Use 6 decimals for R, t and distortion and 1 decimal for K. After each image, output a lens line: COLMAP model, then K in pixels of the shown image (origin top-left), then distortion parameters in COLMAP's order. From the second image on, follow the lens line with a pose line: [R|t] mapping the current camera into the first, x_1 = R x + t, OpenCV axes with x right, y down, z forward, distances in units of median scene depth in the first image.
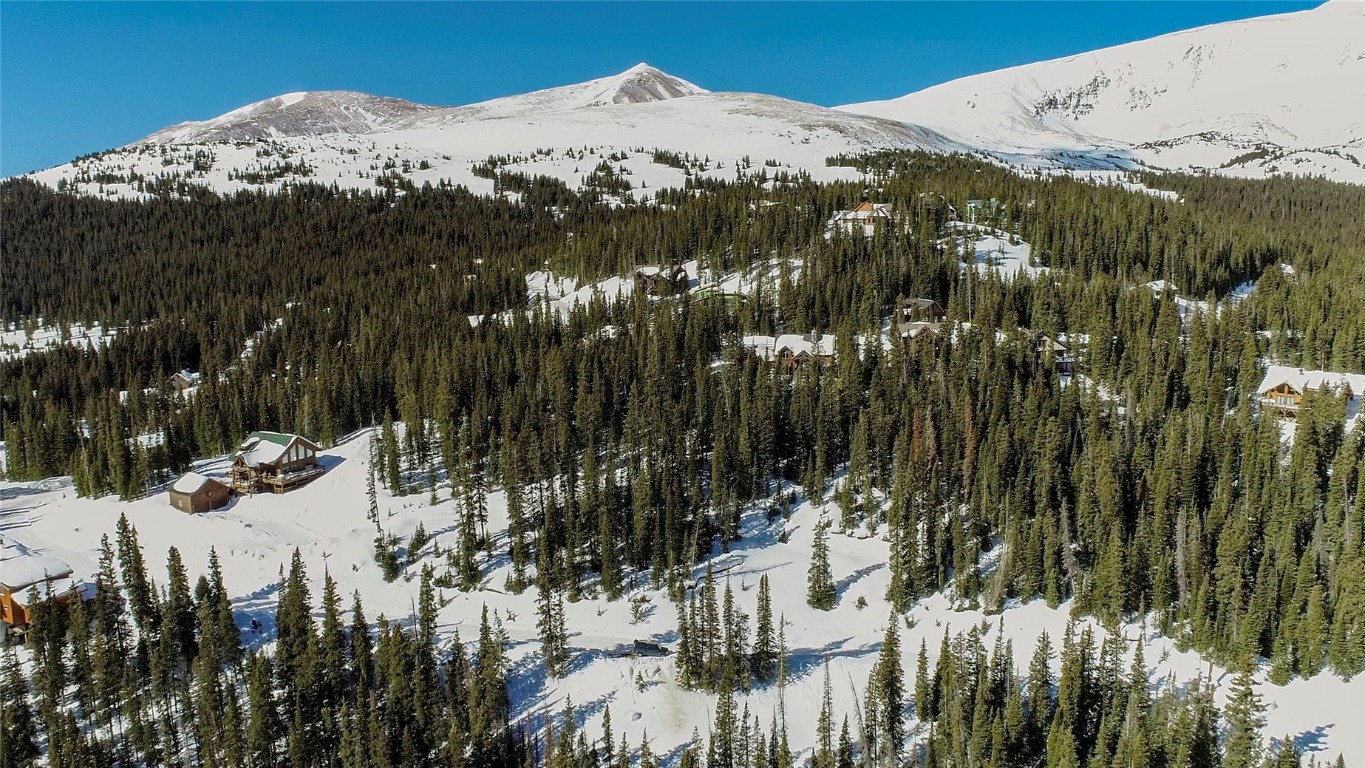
lens RADIAL K [[1026.6, 0, 672.3], [0, 1026.6, 386.3], [0, 0, 1]] dist [0.002771, -0.004547]
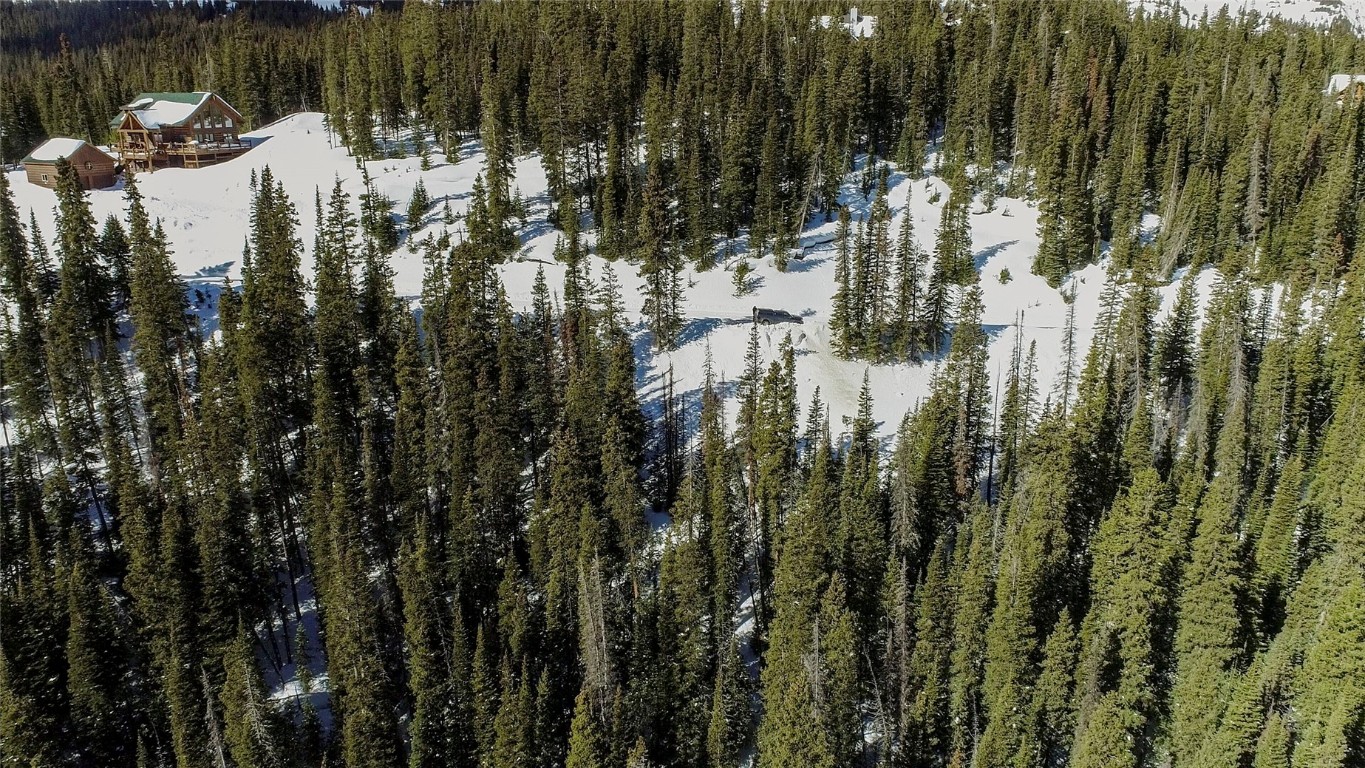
lens RADIAL K [[979.7, 0, 685.0], [0, 979.7, 384.7], [0, 0, 1]] dist [-0.007048, 0.002870]
pose [[0.983901, -0.022895, 0.177242, -0.188123], [0.000257, 0.991940, 0.126705, 0.188716], [-0.178715, -0.124620, 0.975977, 0.279142]]
